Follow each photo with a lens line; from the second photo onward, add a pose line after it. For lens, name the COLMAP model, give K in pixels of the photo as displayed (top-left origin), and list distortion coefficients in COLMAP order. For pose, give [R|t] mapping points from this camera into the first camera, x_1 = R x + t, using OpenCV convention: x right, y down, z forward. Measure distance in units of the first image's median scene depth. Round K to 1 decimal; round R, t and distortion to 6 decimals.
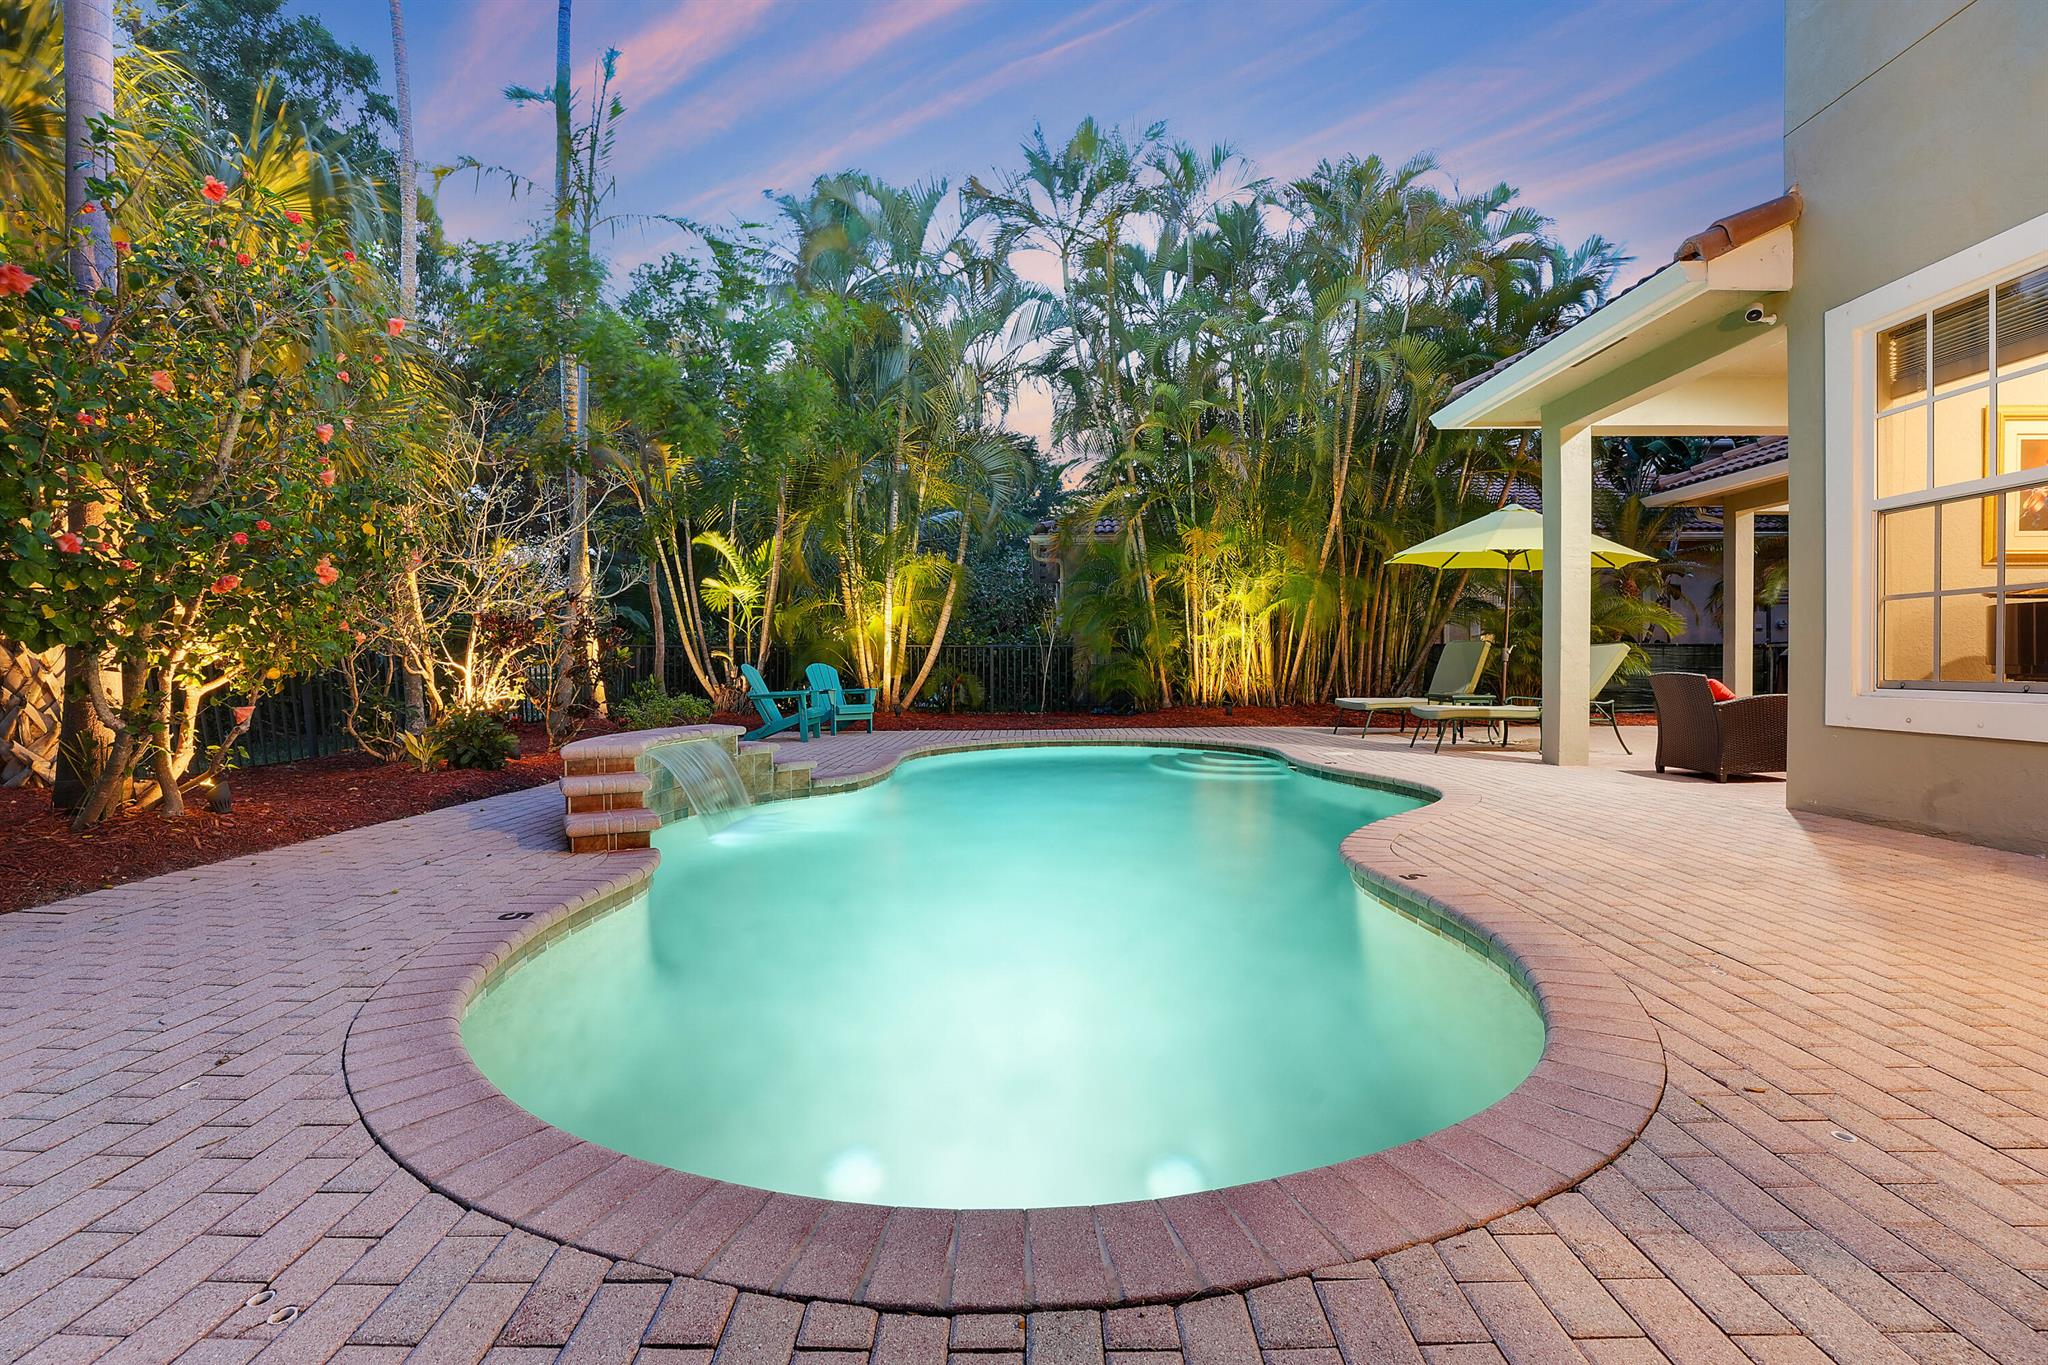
lens RADIAL K [[857.0, 0, 1024.0], [0, 857.0, 682.5], [0, 0, 1]] dist [-0.024844, 0.000342]
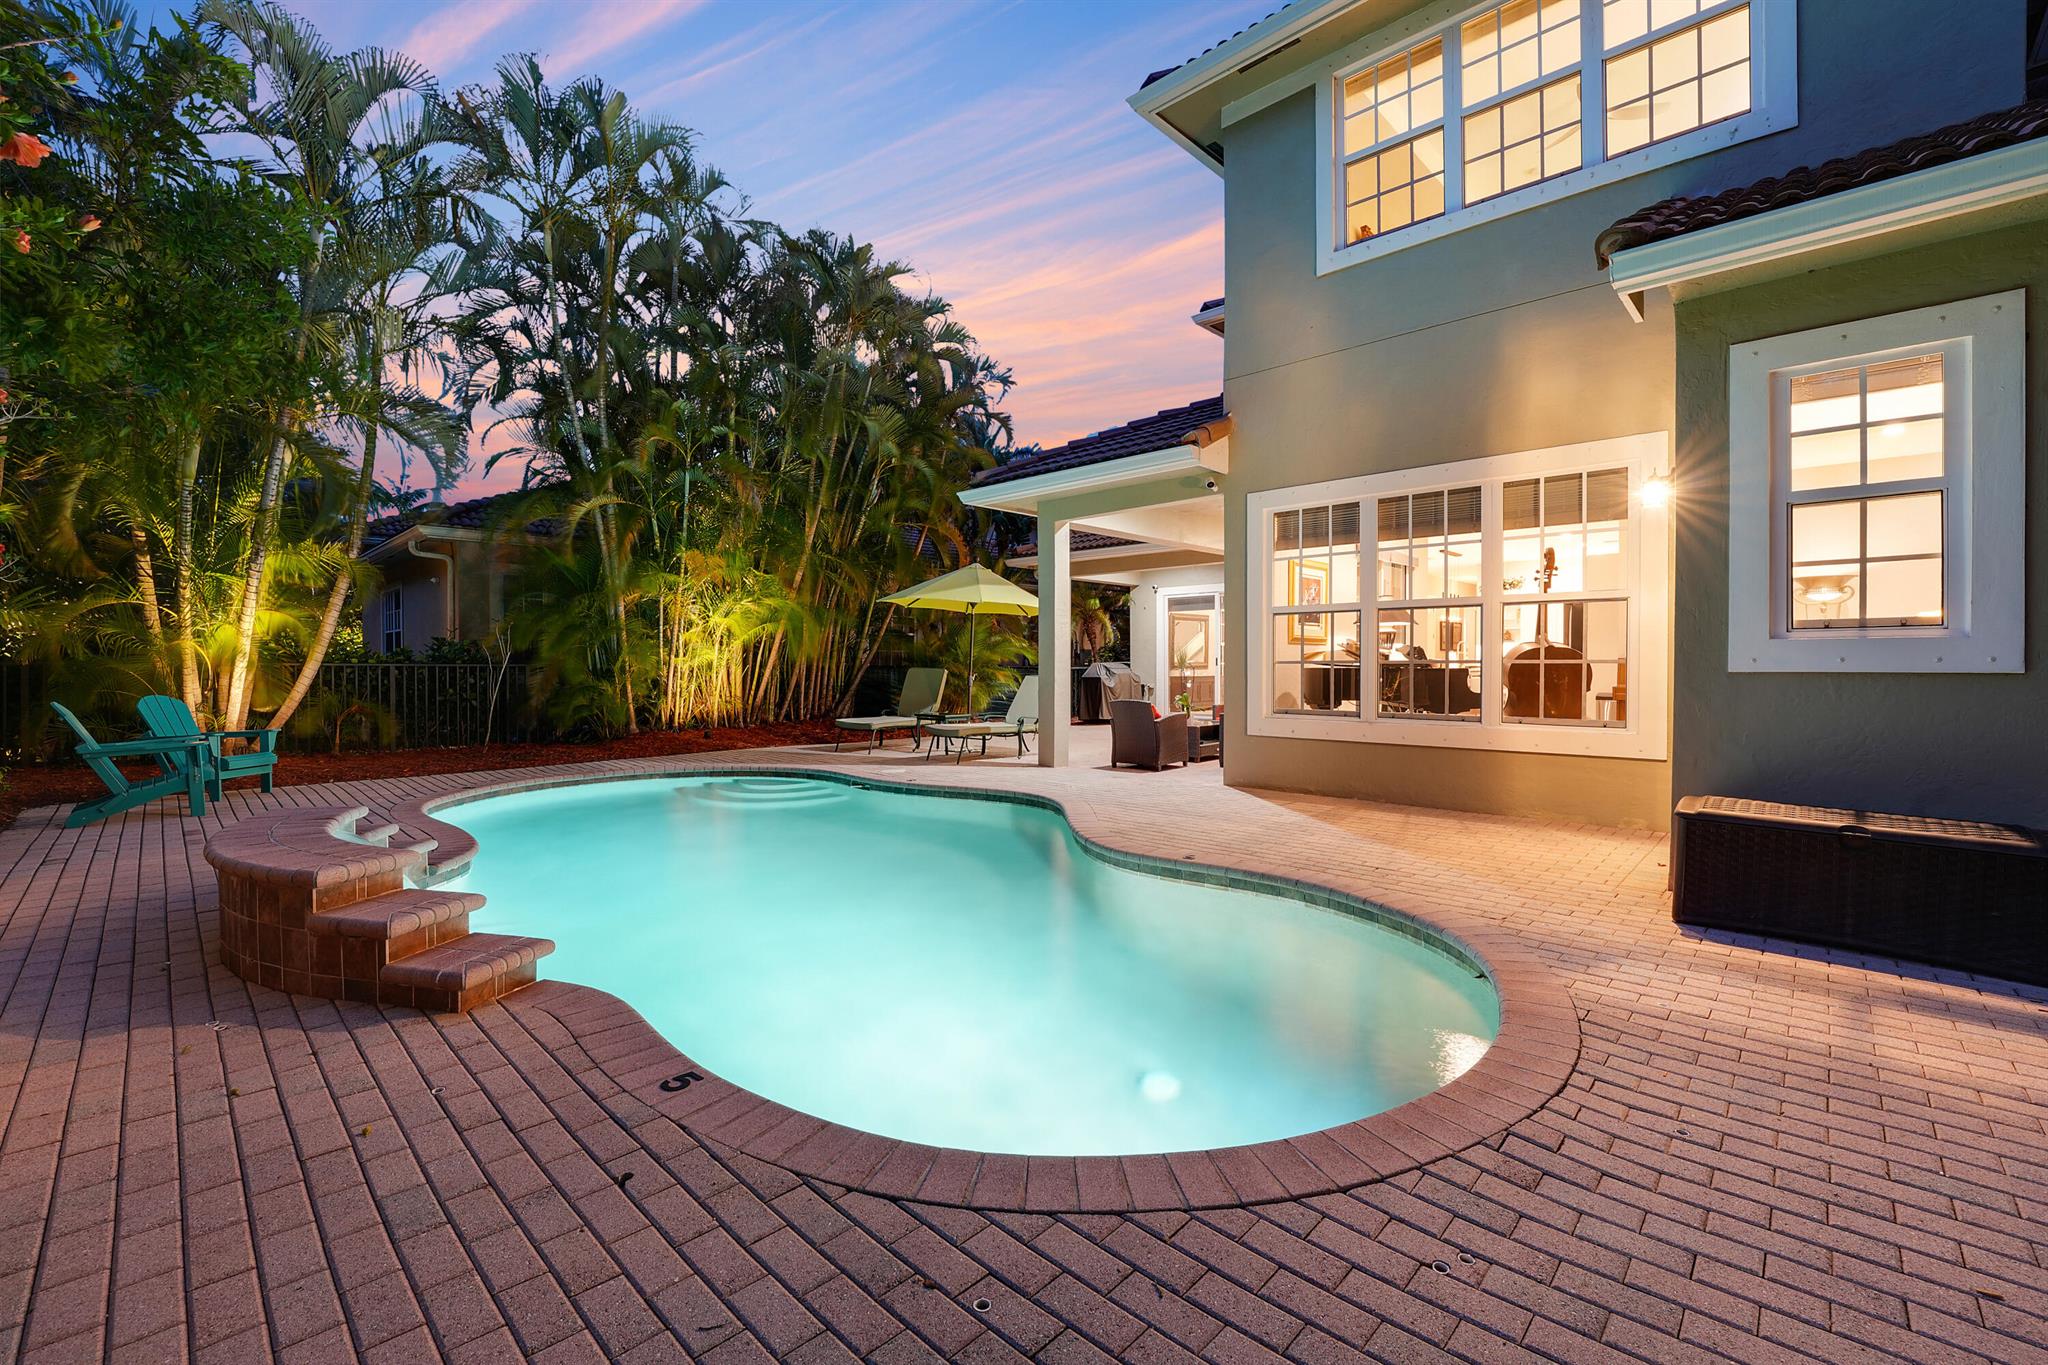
lens RADIAL K [[857.0, 0, 1024.0], [0, 857.0, 682.5], [0, 0, 1]] dist [-0.024844, 0.000342]
pose [[0.678232, -0.008046, 0.734804, -0.269259], [0.010737, 0.999942, 0.001038, -0.026398], [-0.734769, 0.007186, 0.678279, 0.062298]]
